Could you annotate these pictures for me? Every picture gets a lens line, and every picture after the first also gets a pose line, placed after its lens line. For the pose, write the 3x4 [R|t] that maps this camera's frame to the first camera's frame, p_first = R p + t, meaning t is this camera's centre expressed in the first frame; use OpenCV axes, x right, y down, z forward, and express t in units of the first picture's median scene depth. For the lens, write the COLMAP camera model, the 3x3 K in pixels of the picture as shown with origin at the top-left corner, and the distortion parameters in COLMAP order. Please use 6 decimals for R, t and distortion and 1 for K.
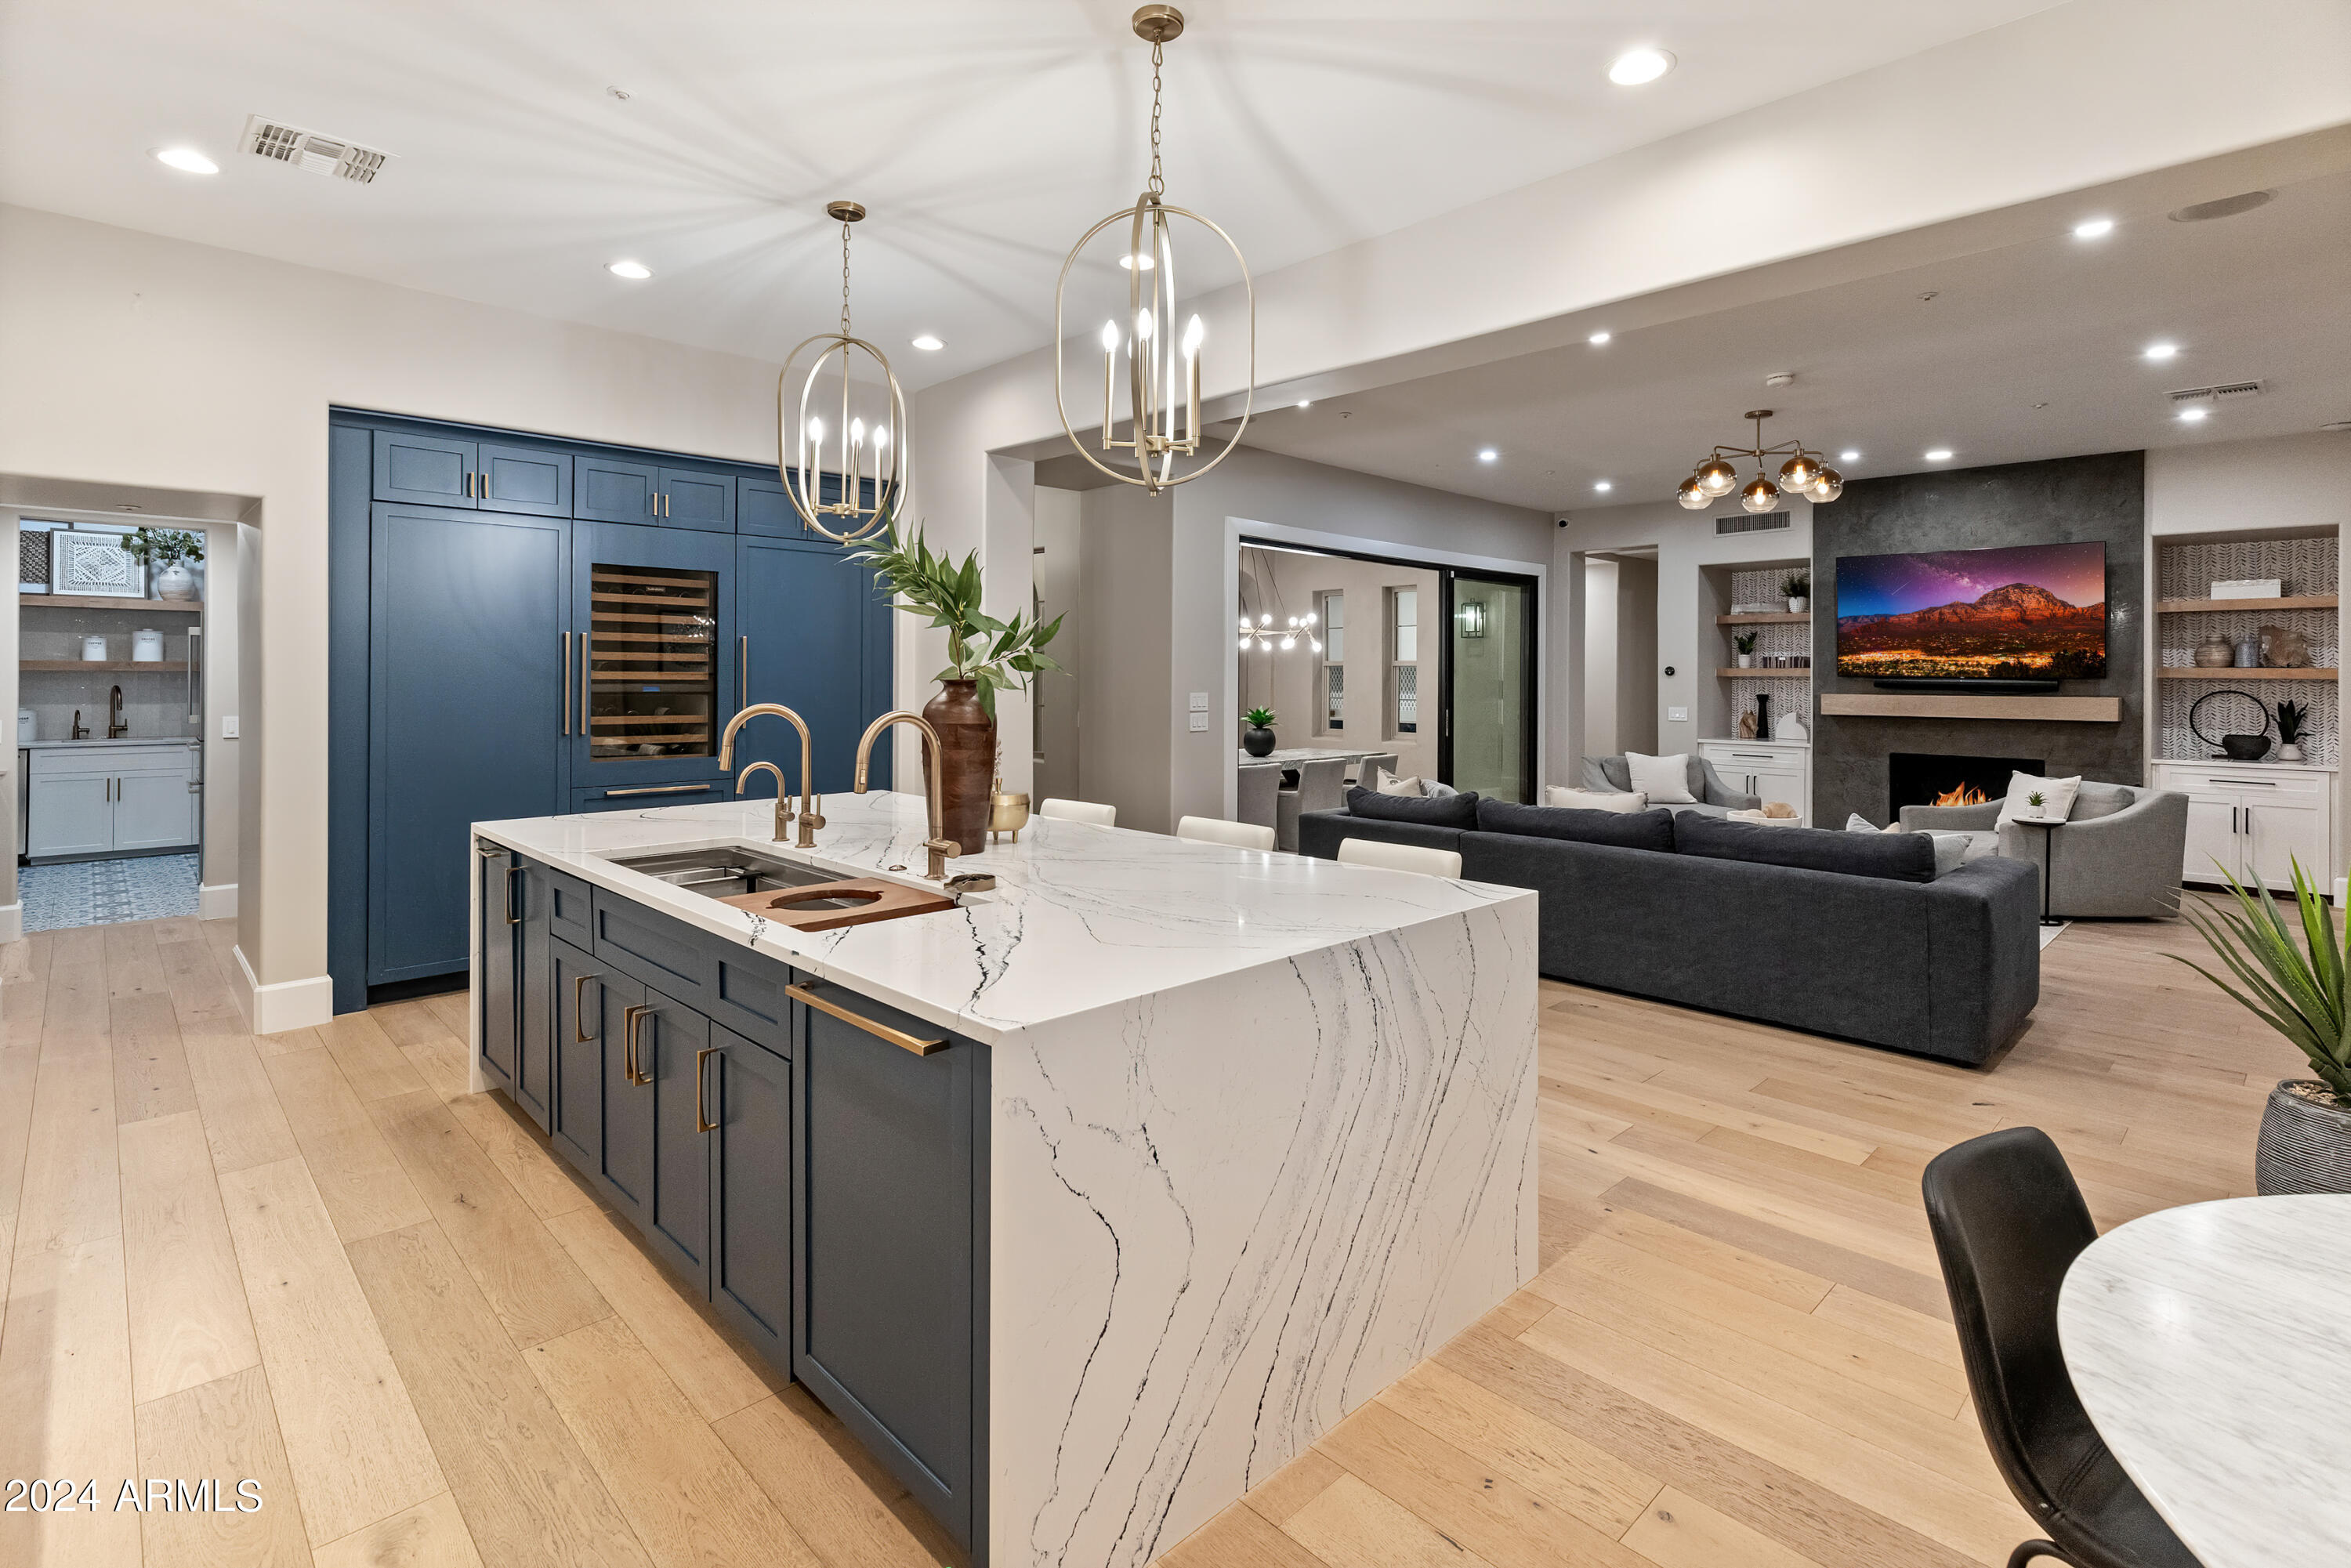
lens RADIAL K [[1128.6, 0, 1208.4], [0, 1128.6, 680.2], [0, 0, 1]] dist [0.004147, 0.000110]
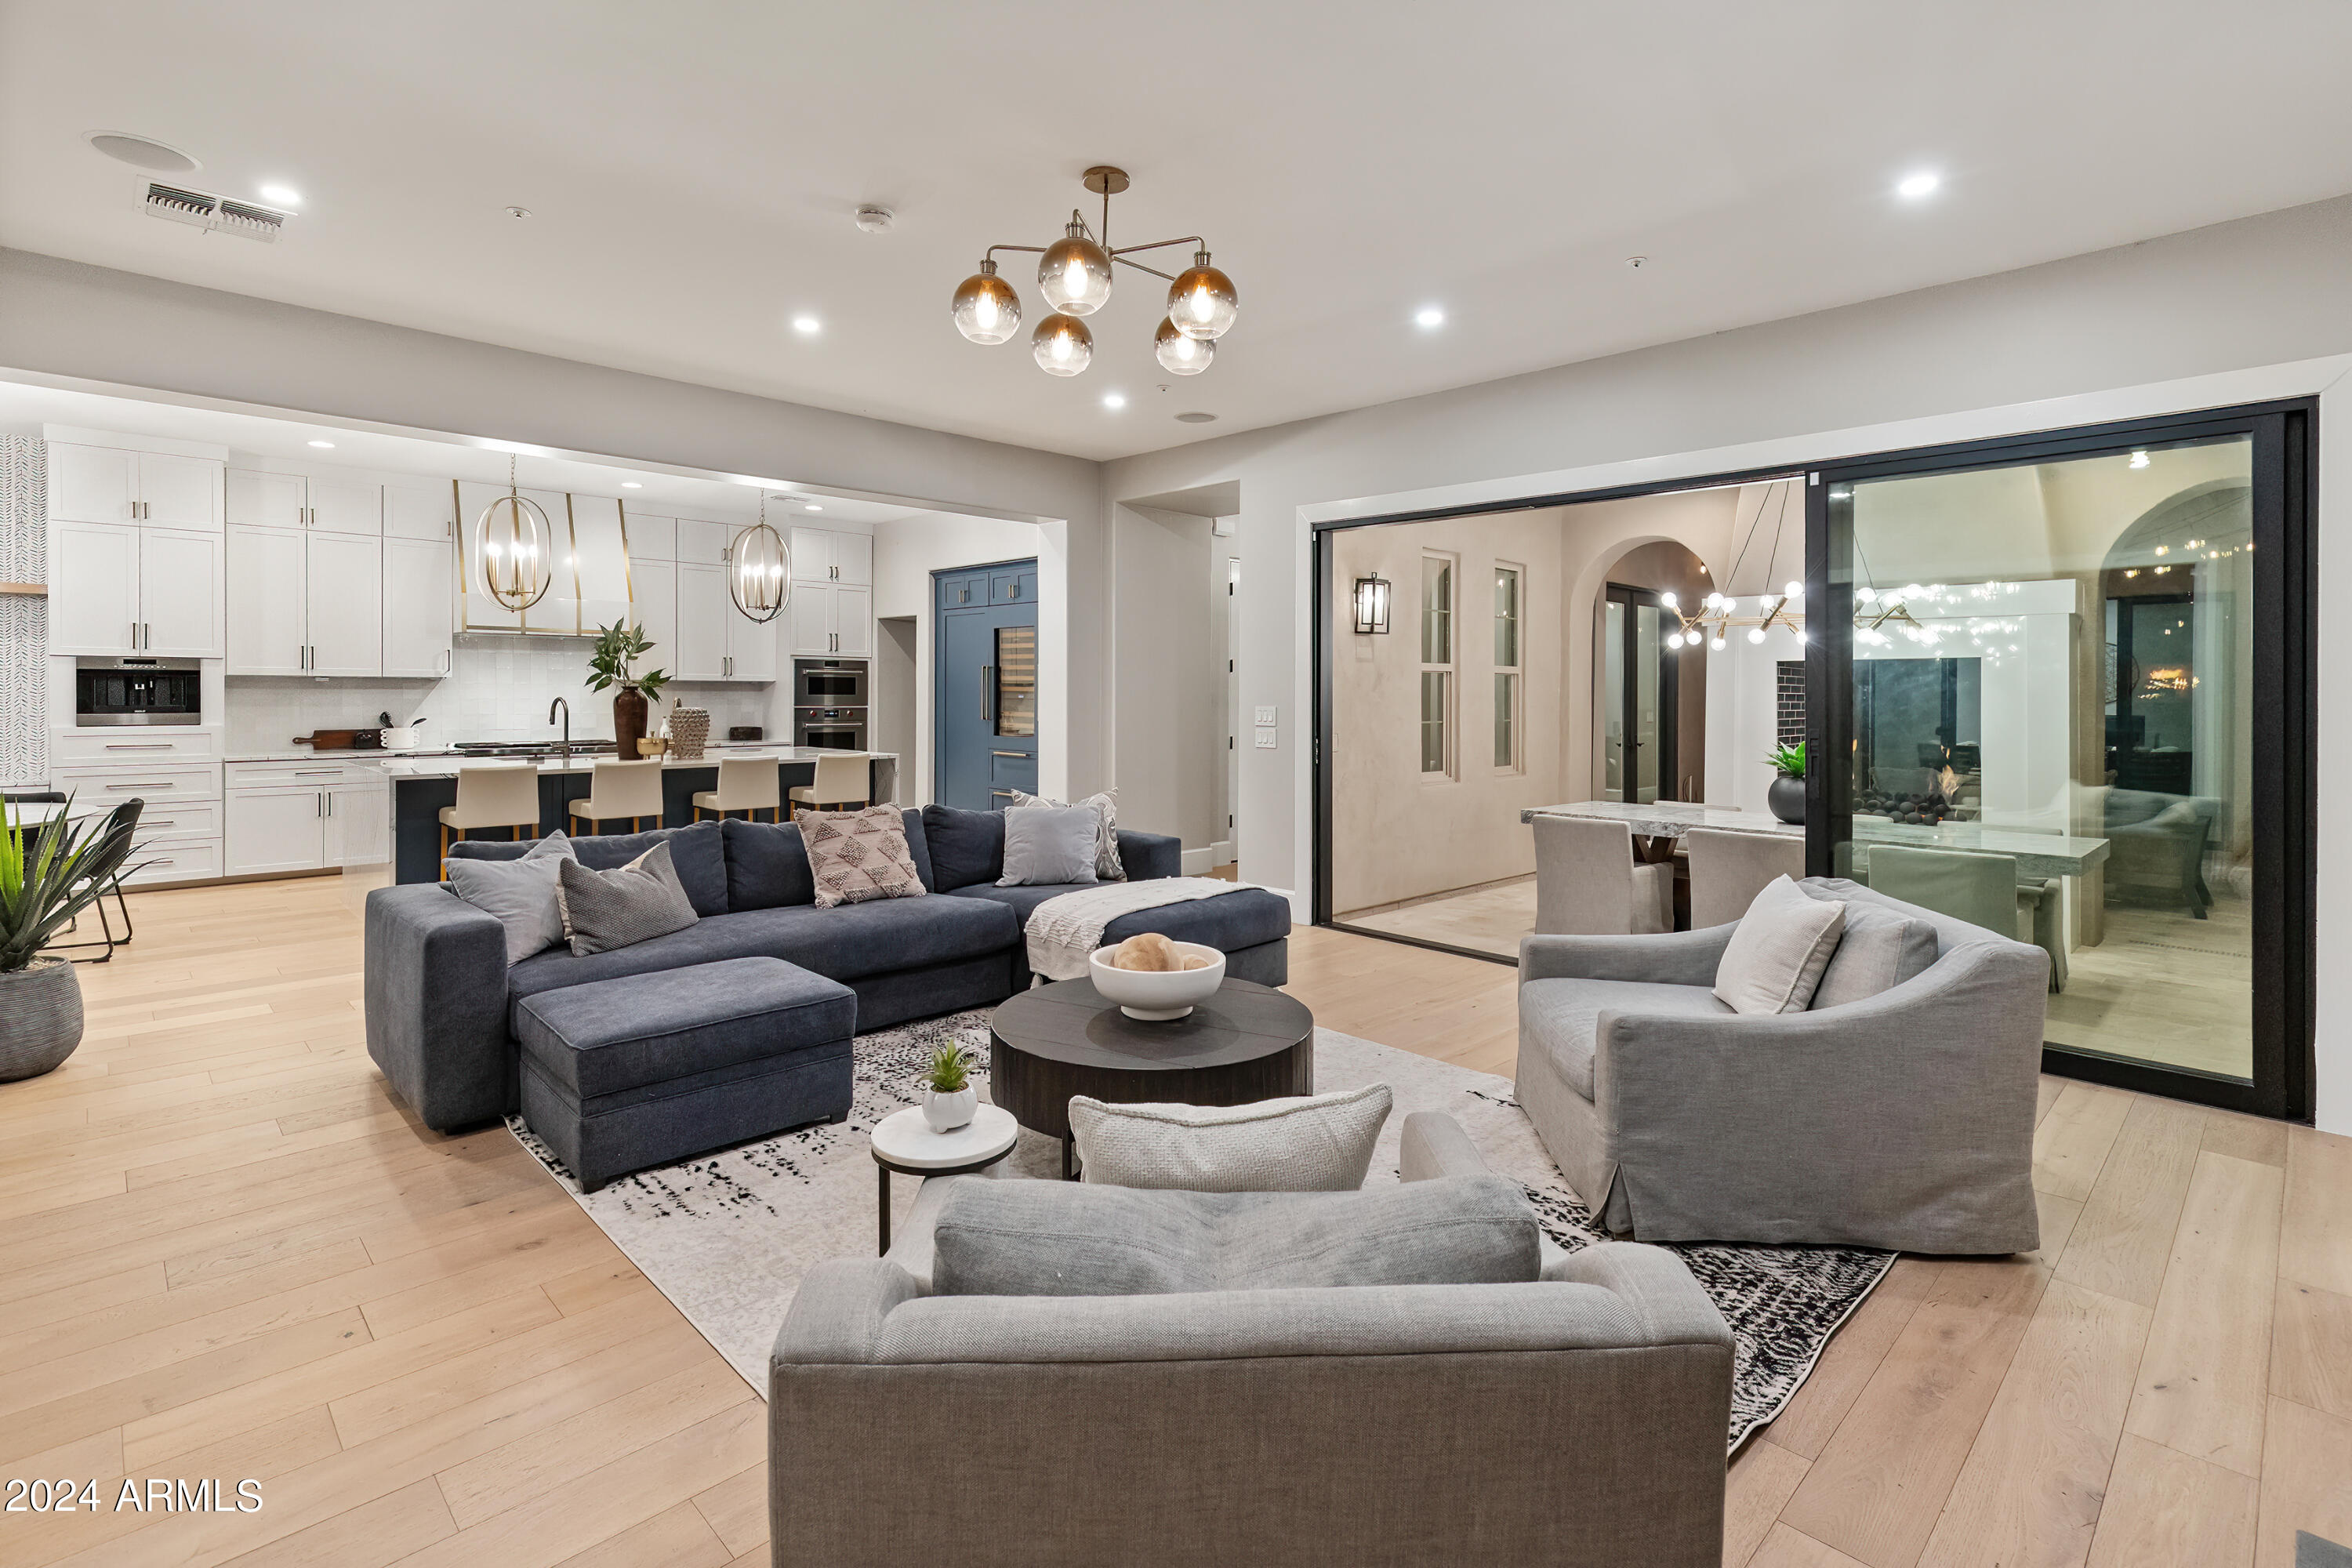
lens RADIAL K [[1131.0, 0, 1186.0], [0, 1131.0, 706.9], [0, 0, 1]] dist [0.011066, -0.000393]
pose [[-0.012845, 0.007068, -0.999893, 0.831926], [-0.011663, 0.999906, 0.007218, 0.005131], [0.999849, 0.011754, -0.012762, 0.851906]]
